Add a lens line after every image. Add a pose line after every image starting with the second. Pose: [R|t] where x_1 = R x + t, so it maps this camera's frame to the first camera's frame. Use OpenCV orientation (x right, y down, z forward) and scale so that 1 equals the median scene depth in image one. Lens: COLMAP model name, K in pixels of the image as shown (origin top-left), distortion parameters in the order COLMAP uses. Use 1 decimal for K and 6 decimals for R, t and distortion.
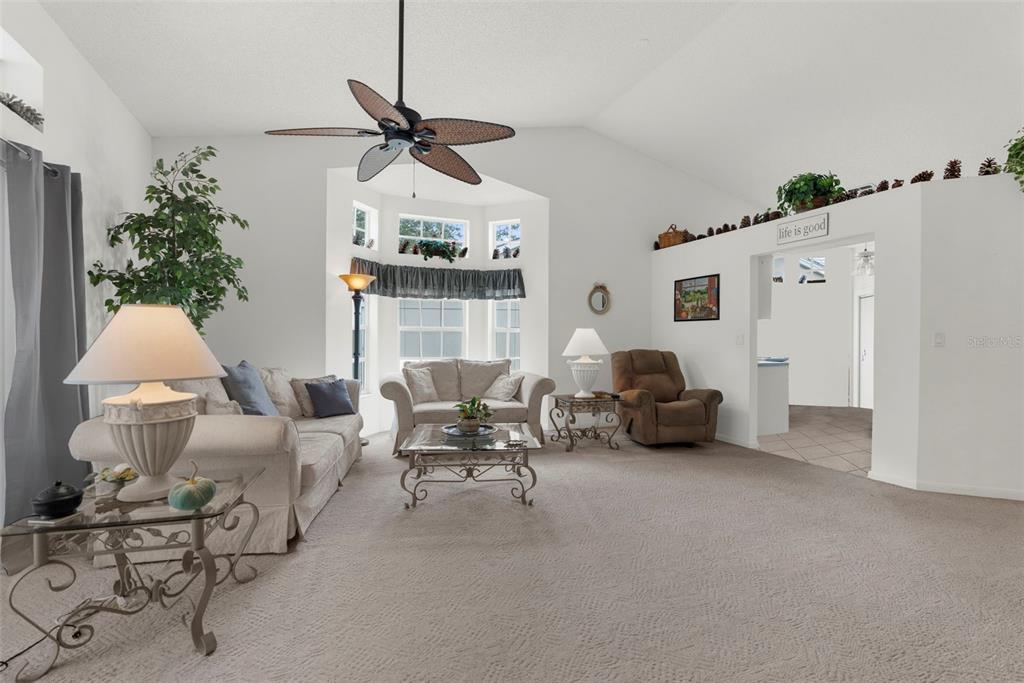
lens RADIAL K [[465.0, 0, 512.0], [0, 465.0, 341.5], [0, 0, 1]] dist [-0.000920, 0.000622]
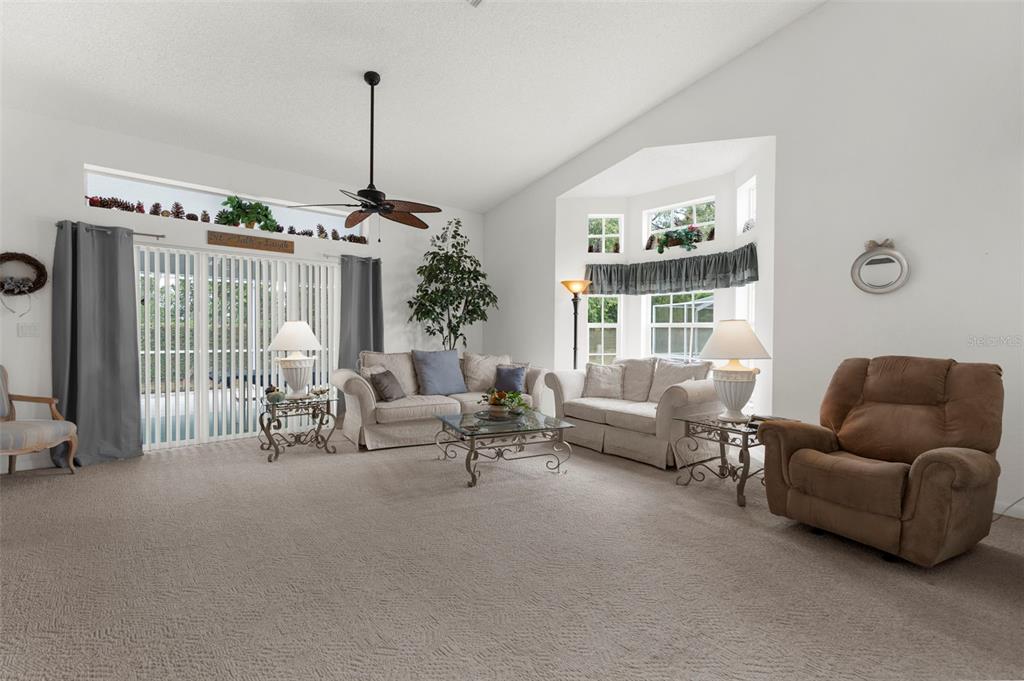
lens RADIAL K [[463.4, 0, 512.0], [0, 463.4, 340.5], [0, 0, 1]] dist [-0.001874, 0.000249]
pose [[0.335239, 0.013978, -0.942029, 0.700384], [-0.010128, 0.999886, 0.011232, -0.004650], [0.942079, 0.005775, 0.335343, 0.461891]]
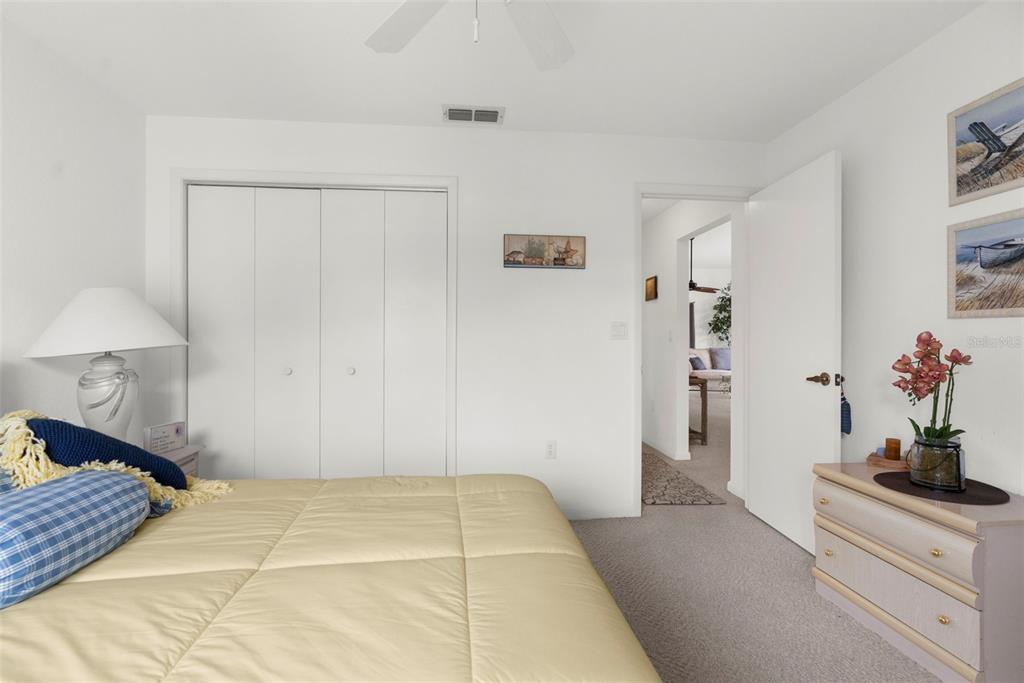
lens RADIAL K [[465.0, 0, 512.0], [0, 465.0, 341.5], [0, 0, 1]] dist [-0.000920, 0.000622]
pose [[-0.289745, -0.002934, -0.957099, 2.003089], [-0.007120, 0.999974, -0.000910, 0.010601], [0.957077, 0.006551, -0.289758, 0.343022]]
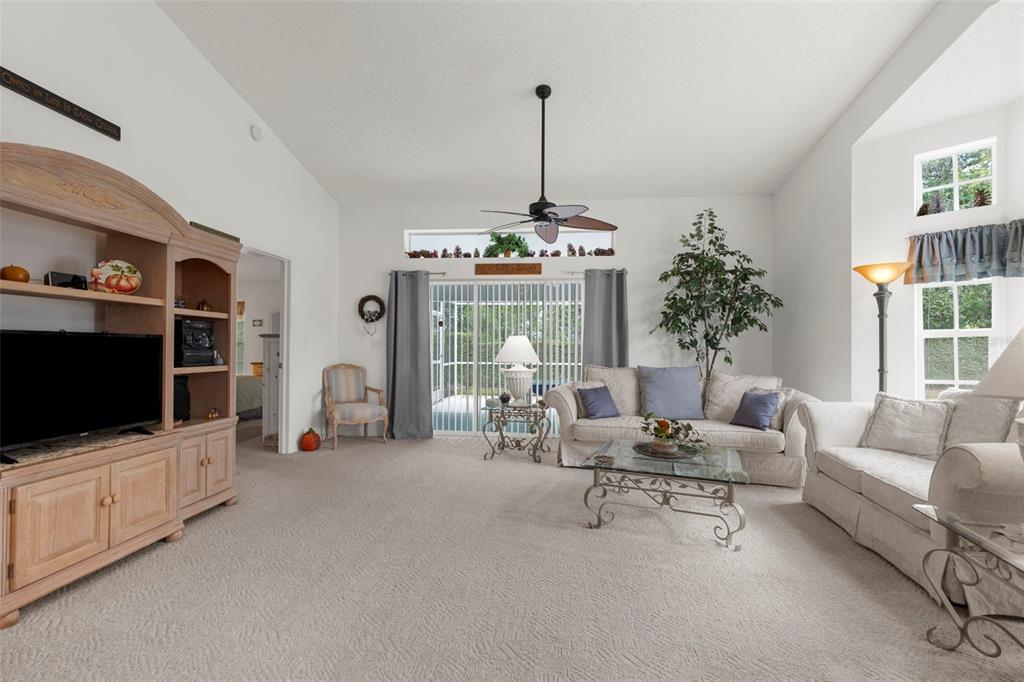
lens RADIAL K [[465.0, 0, 512.0], [0, 465.0, 341.0], [0, 0, 1]] dist [-0.000920, 0.000622]
pose [[-0.466158, -0.018844, -0.884501, 0.593523], [-0.012819, 0.999812, -0.014545, -0.001559], [0.884609, 0.004558, -0.466312, 0.822403]]
